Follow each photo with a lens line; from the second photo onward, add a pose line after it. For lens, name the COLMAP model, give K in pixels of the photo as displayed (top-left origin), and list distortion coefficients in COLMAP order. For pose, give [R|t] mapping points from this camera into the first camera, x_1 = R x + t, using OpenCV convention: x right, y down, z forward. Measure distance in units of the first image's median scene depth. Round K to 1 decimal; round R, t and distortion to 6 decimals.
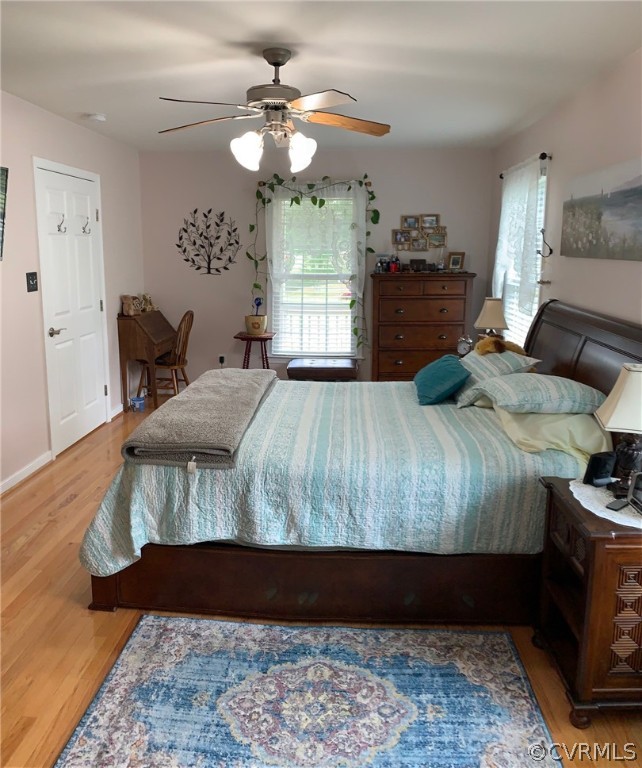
lens RADIAL K [[629.0, 0, 321.0], [0, 629.0, 384.0], [0, 0, 1]] dist [0.009141, -0.047692]
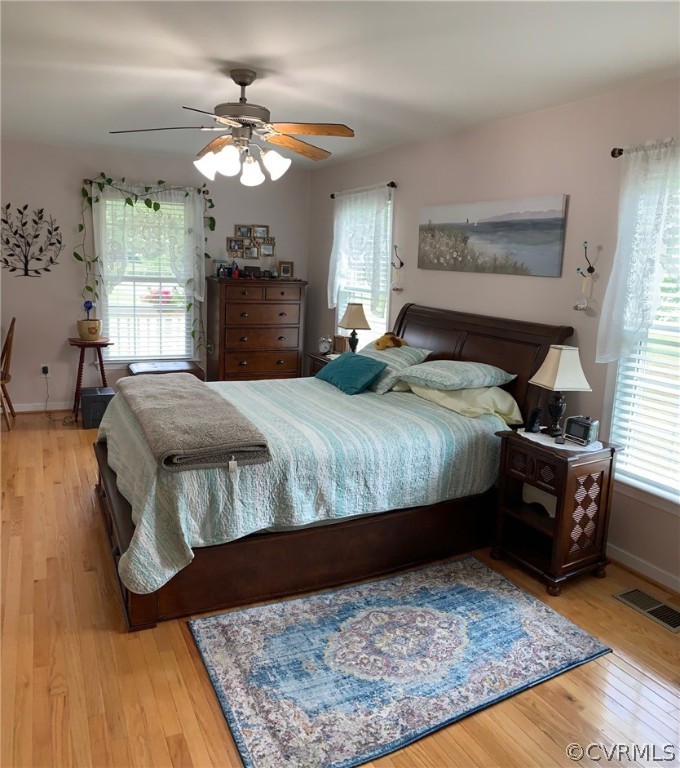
lens RADIAL K [[613.6, 0, 339.3], [0, 613.6, 389.6], [0, 0, 1]] dist [0.056667, -0.187353]
pose [[0.847263, -0.081107, 0.524945, -0.560614], [0.075998, 0.996616, 0.031321, -0.012360], [-0.525709, 0.013357, 0.850560, 0.035239]]
